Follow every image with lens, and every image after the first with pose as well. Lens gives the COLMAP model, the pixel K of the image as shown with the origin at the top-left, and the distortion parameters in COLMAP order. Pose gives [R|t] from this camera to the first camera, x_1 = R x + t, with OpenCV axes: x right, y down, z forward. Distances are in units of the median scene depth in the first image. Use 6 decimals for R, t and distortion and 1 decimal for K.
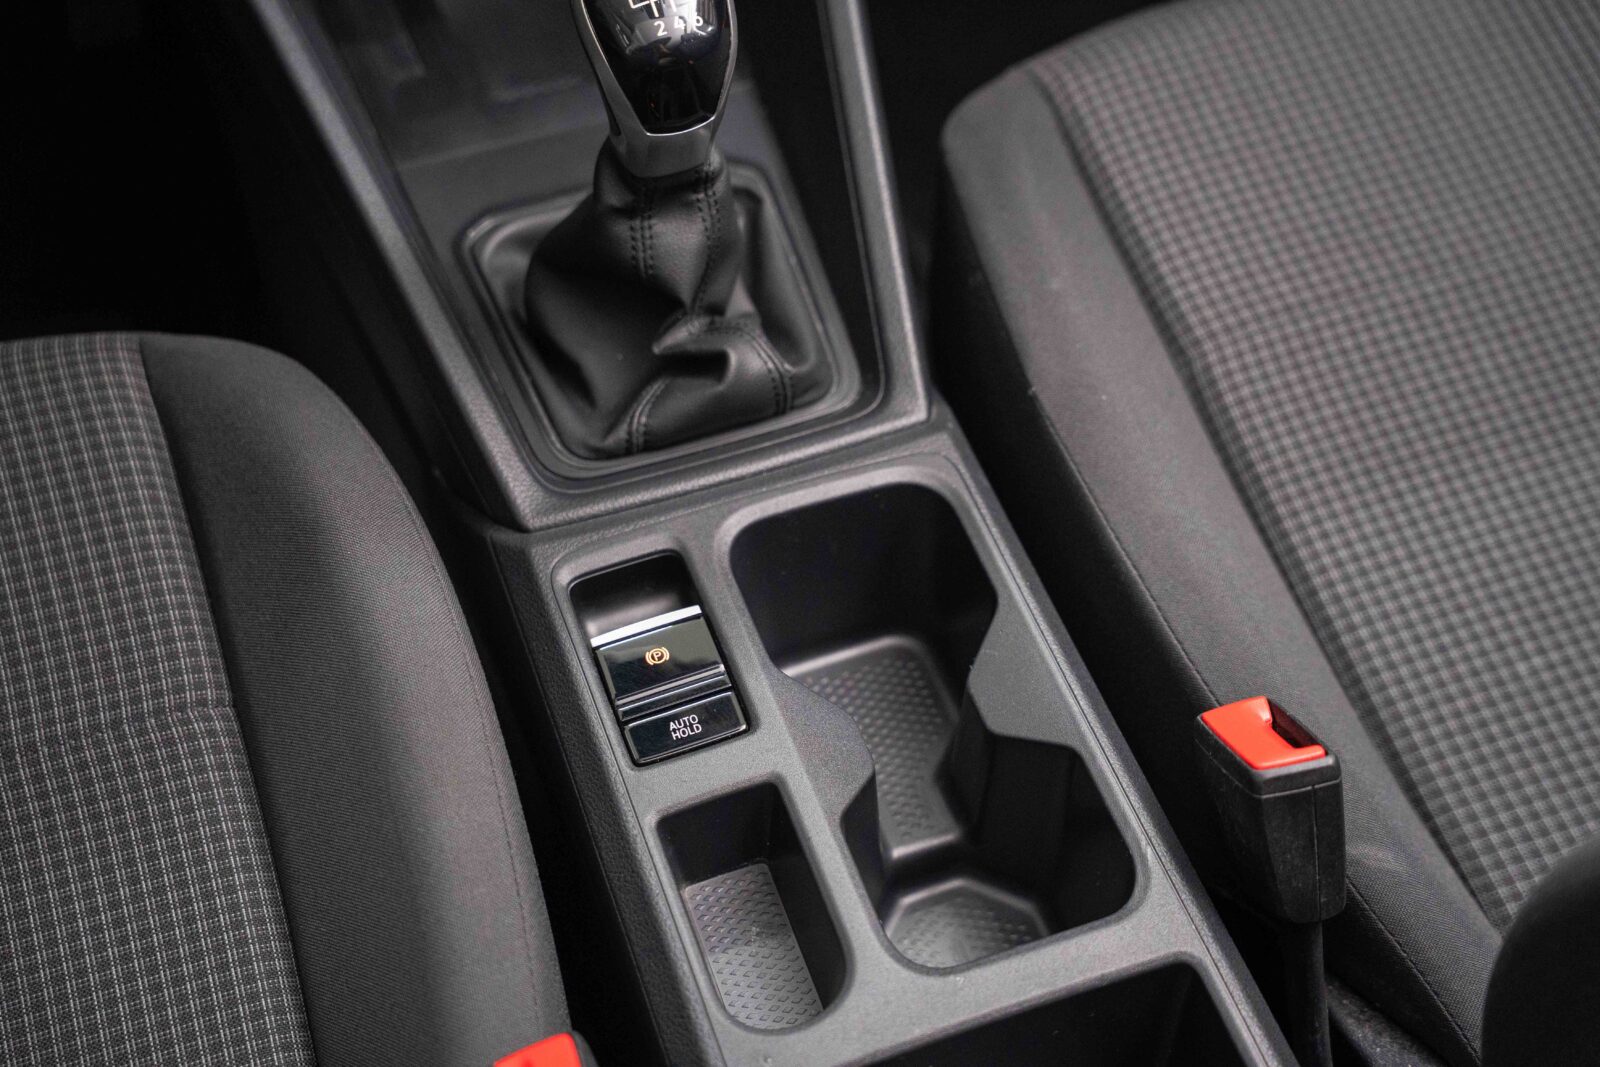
lens RADIAL K [[2206.6, 0, 800.0], [0, 2206.6, 533.5], [0, 0, 1]] dist [0.180841, 0.016561]
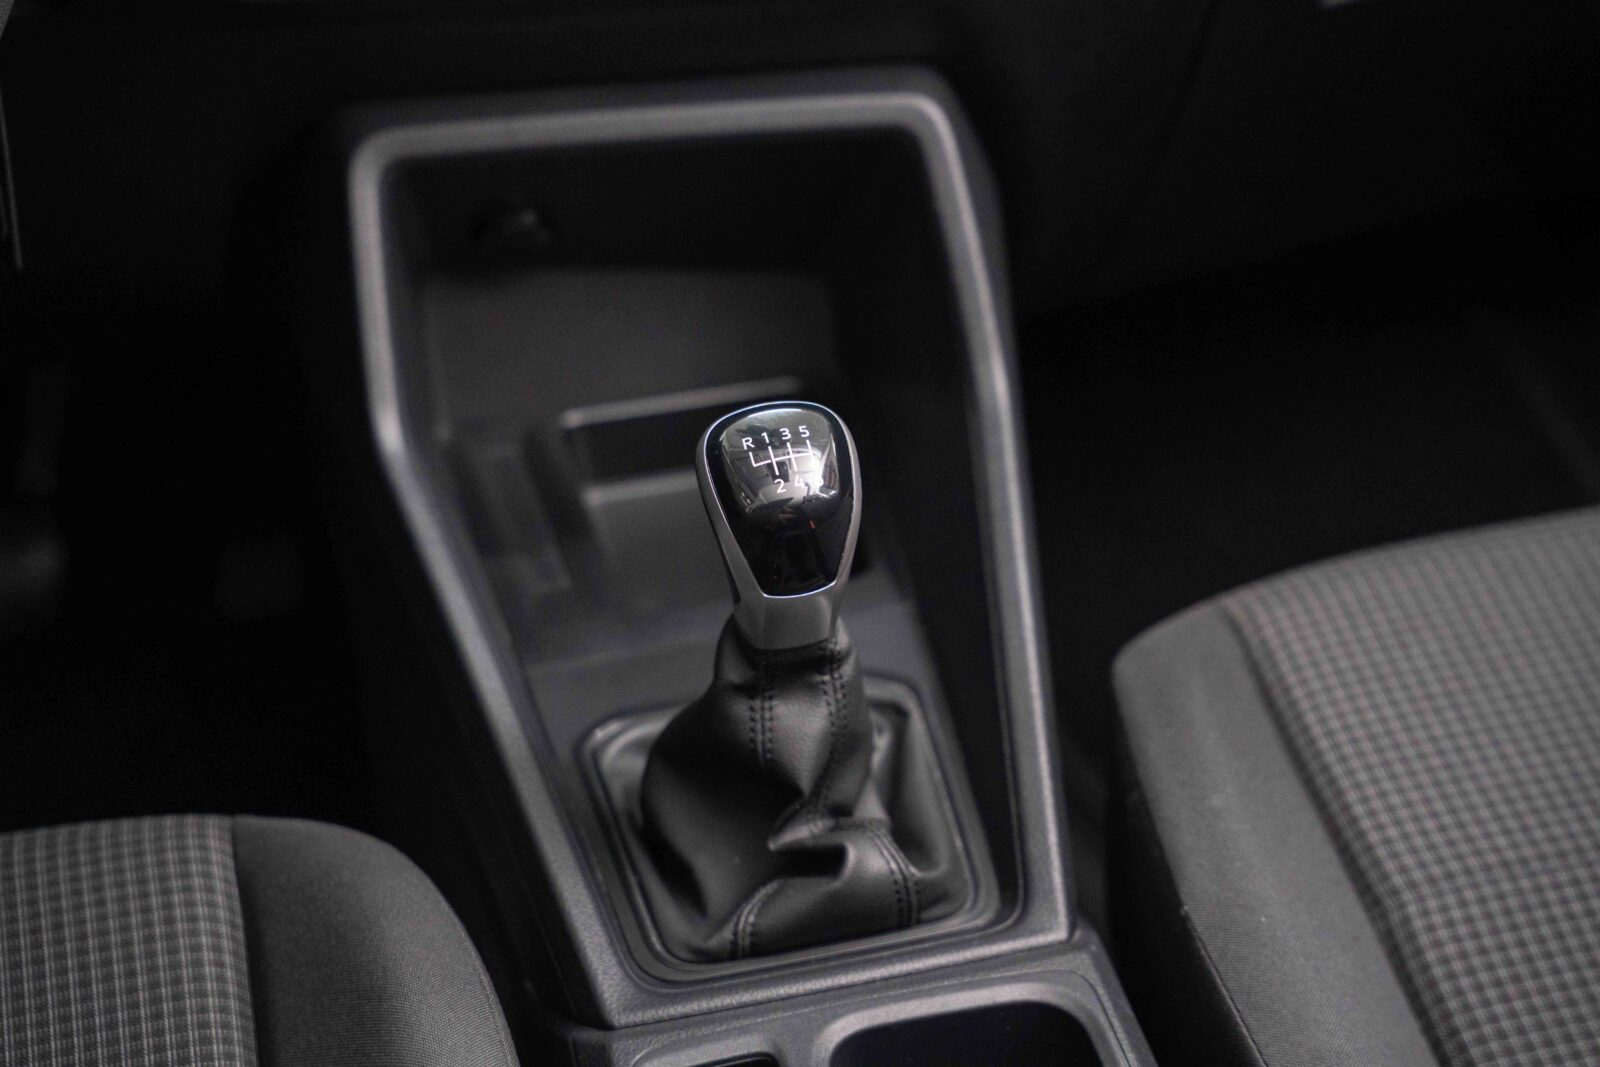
lens RADIAL K [[2914.6, 0, 800.0], [0, 2914.6, 533.5], [0, 0, 1]] dist [0.457992, -1.064045]
pose [[0.991836, 0.032077, -0.123419, 0.092434], [-0.067939, 0.951970, -0.298558, 0.155764], [0.107914, 0.304506, 0.946378, -0.191209]]
